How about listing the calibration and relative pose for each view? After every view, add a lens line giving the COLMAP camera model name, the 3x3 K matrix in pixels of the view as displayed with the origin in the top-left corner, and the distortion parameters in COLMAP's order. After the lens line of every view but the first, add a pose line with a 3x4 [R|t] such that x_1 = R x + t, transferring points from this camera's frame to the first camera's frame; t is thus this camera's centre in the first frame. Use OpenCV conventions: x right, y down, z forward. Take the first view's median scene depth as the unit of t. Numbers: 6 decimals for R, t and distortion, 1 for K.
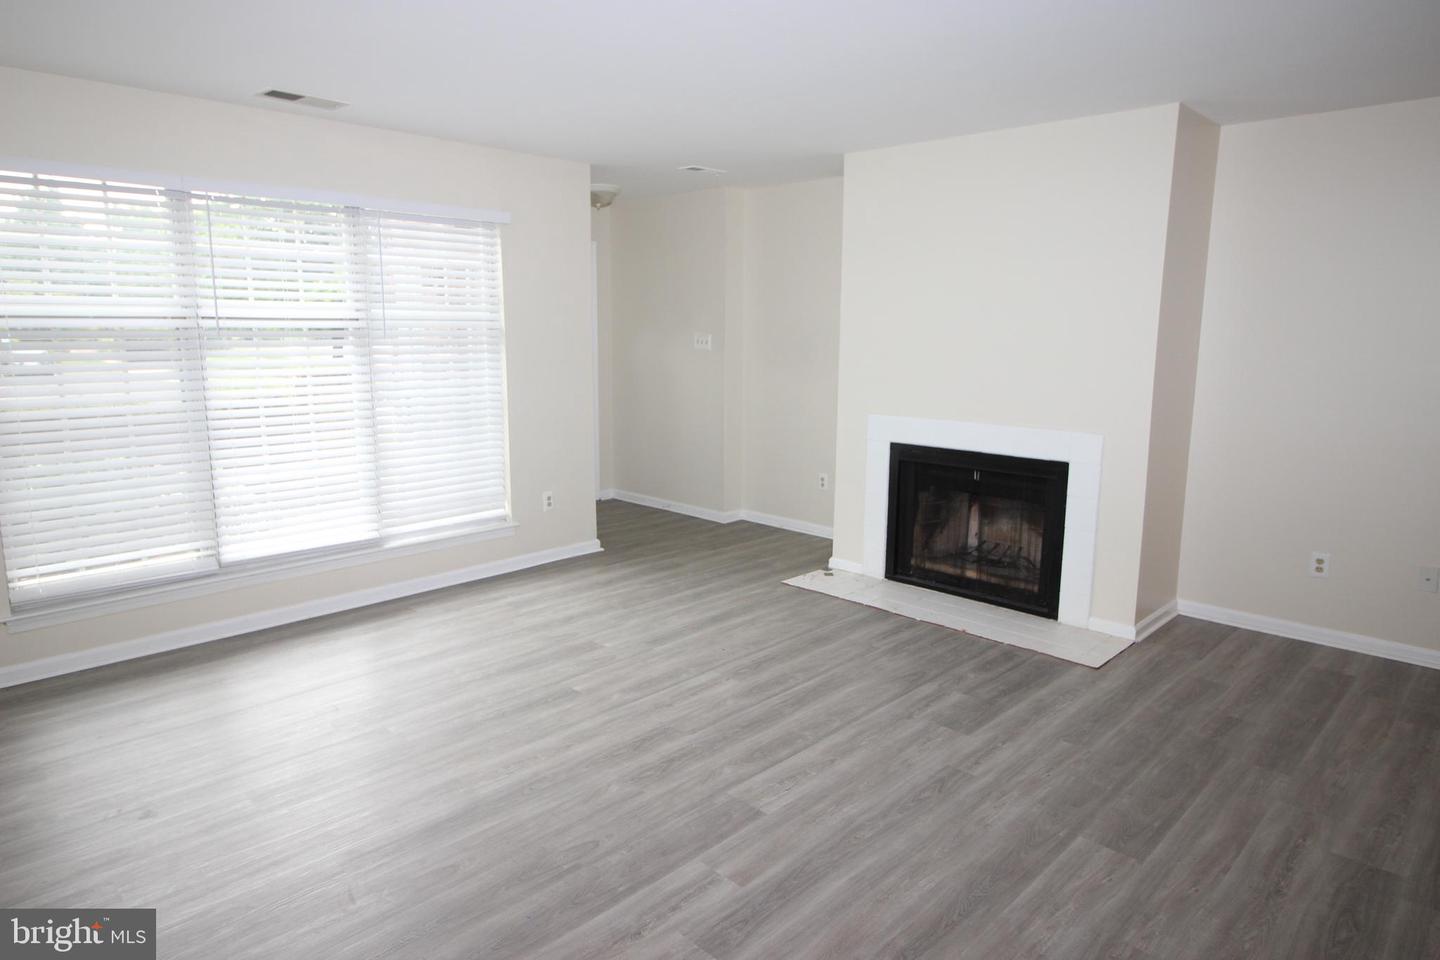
lens RADIAL K [[869.2, 0, 711.1], [0, 869.2, 479.9], [0, 0, 1]] dist [0.005119, -0.004331]
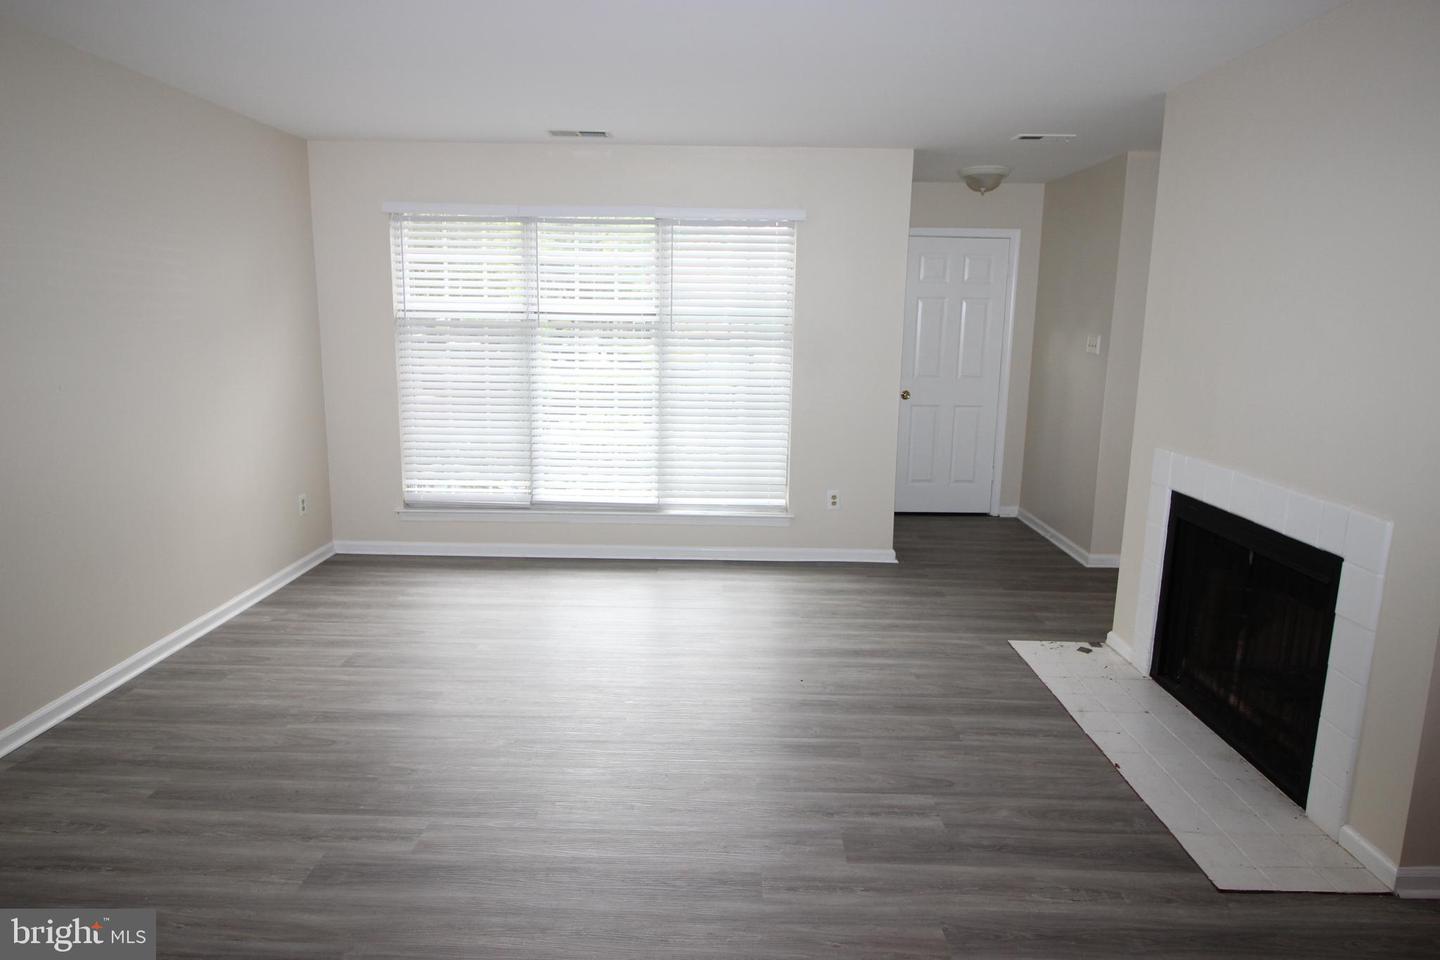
lens RADIAL K [[869.2, 0, 718.9], [0, 869.2, 478.5], [0, 0, 1]] dist [0.005119, -0.004331]
pose [[0.689615, 0.138756, -0.710758, 0.571649], [-0.137827, 0.988680, 0.059287, -0.054842], [0.710939, 0.057076, 0.700933, 0.292943]]
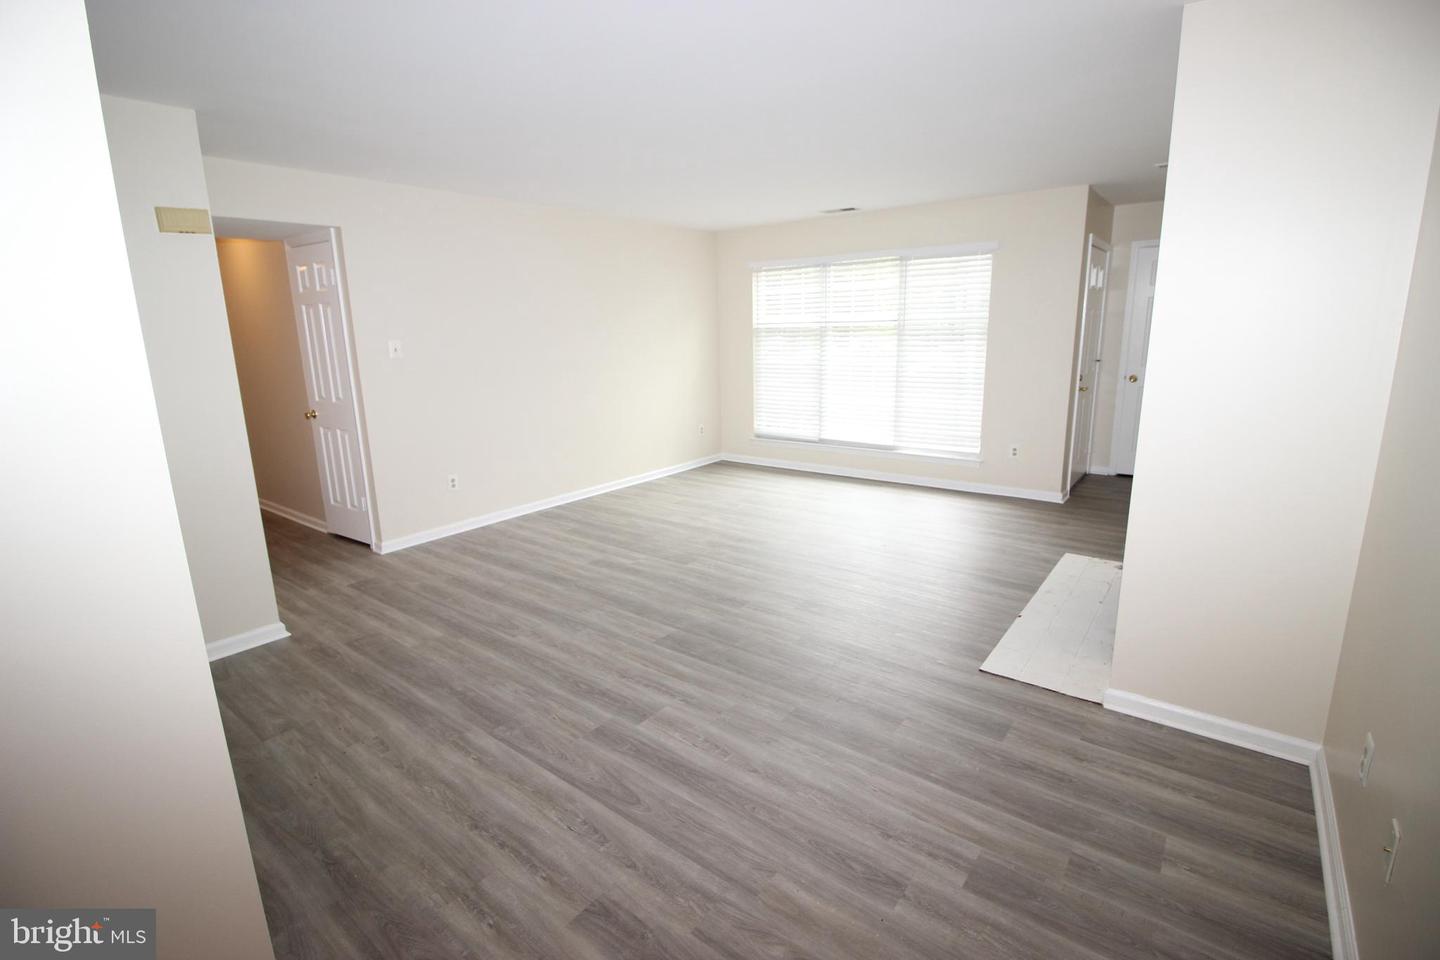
lens RADIAL K [[668.6, 0, 718.8], [0, 668.6, 472.0], [0, 0, 1]] dist [0.000137, -0.000033]
pose [[0.114403, 0.201926, -0.972696, 1.055262], [-0.151440, 0.971226, 0.183809, -0.090081], [0.981824, 0.126277, 0.141691, 0.552996]]
